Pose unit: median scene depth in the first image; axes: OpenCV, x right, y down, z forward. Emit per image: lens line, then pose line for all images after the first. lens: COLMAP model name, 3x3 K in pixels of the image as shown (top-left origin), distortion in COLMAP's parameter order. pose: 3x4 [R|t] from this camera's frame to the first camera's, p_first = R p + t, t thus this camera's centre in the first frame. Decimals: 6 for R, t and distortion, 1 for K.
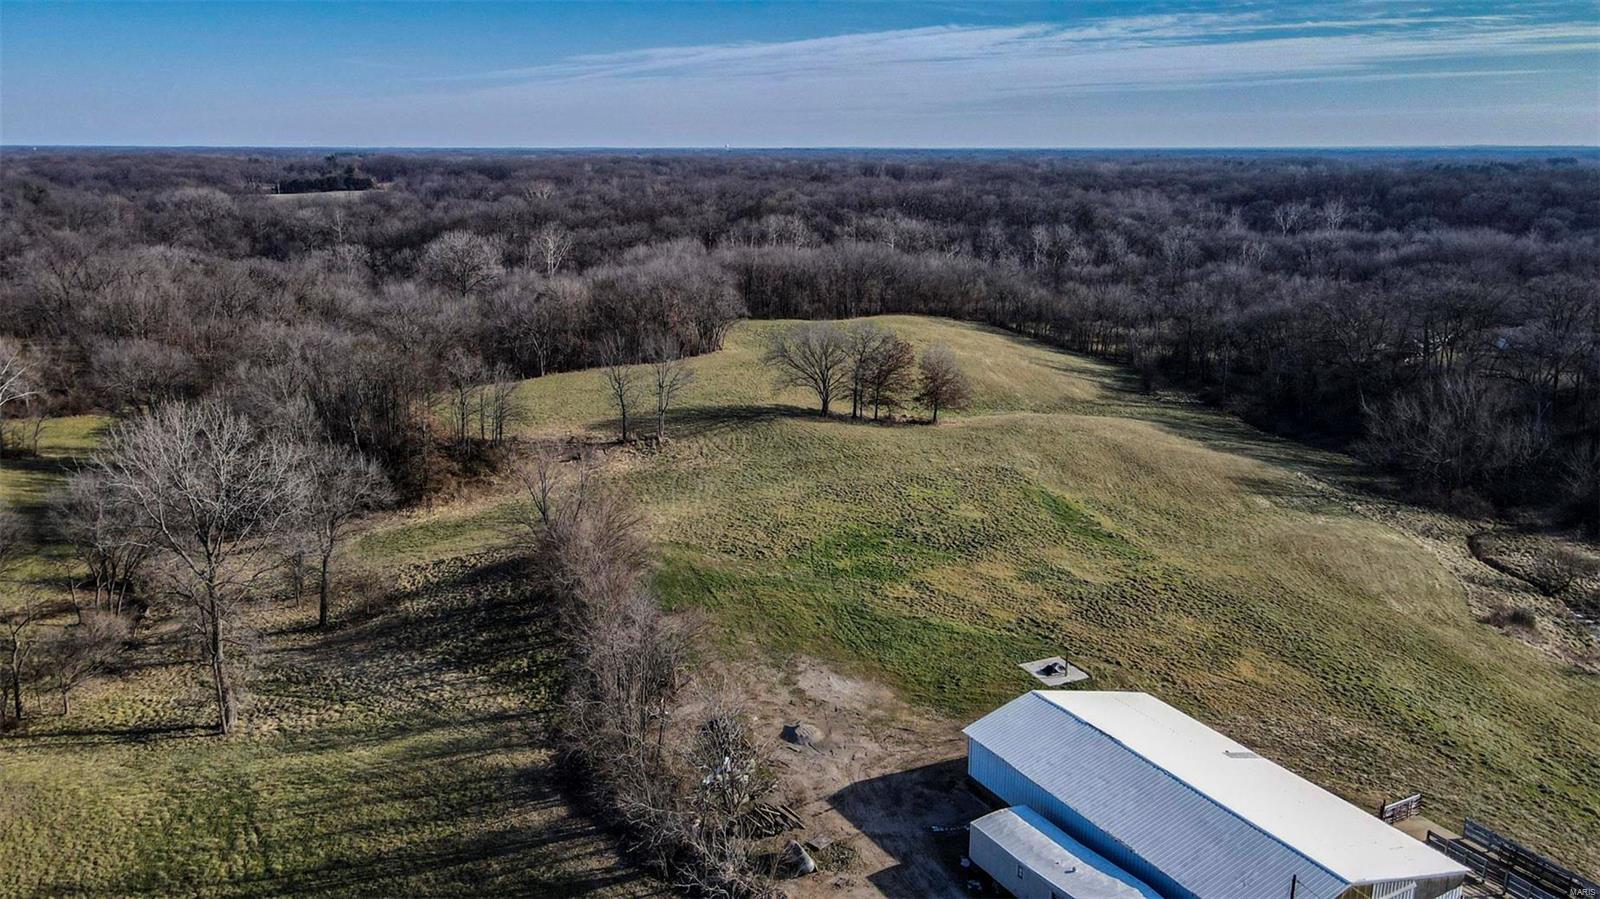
lens RADIAL K [[1204.3, 0, 800.0], [0, 1204.3, 449.5], [0, 0, 1]] dist [0.026353, -0.001713]
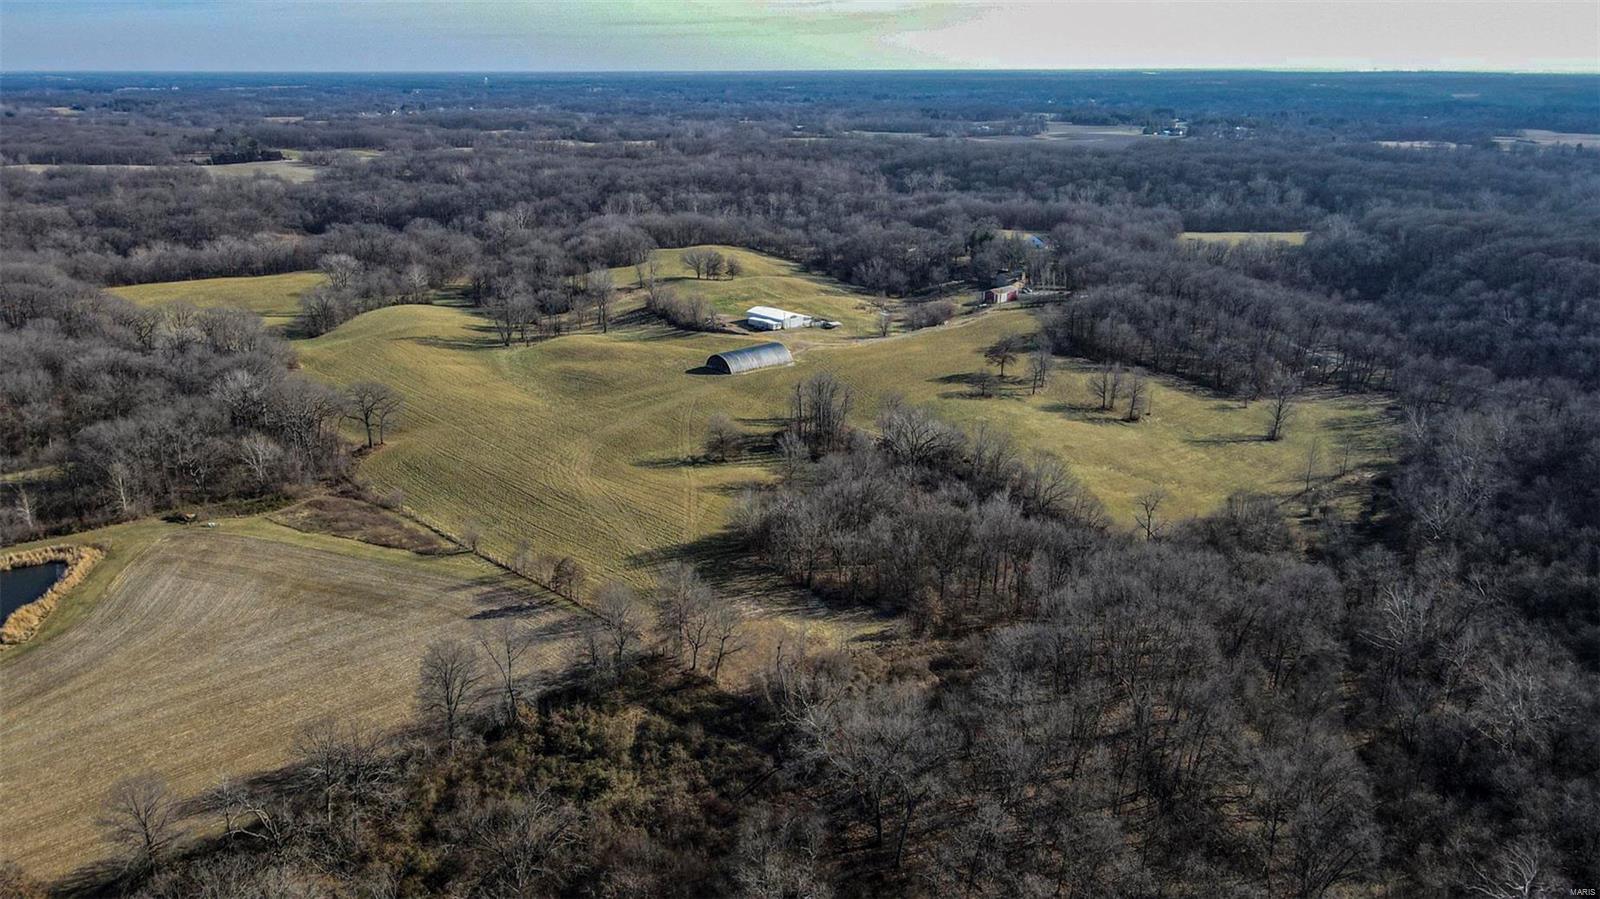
lens RADIAL K [[1204.3, 0, 800.0], [0, 1204.3, 449.5], [0, 0, 1]] dist [0.026353, -0.001713]
pose [[0.980358, -0.060668, 0.187663, -0.191148], [0.049224, 0.996667, 0.065059, 0.128360], [-0.190985, -0.054543, 0.980076, -1.231976]]
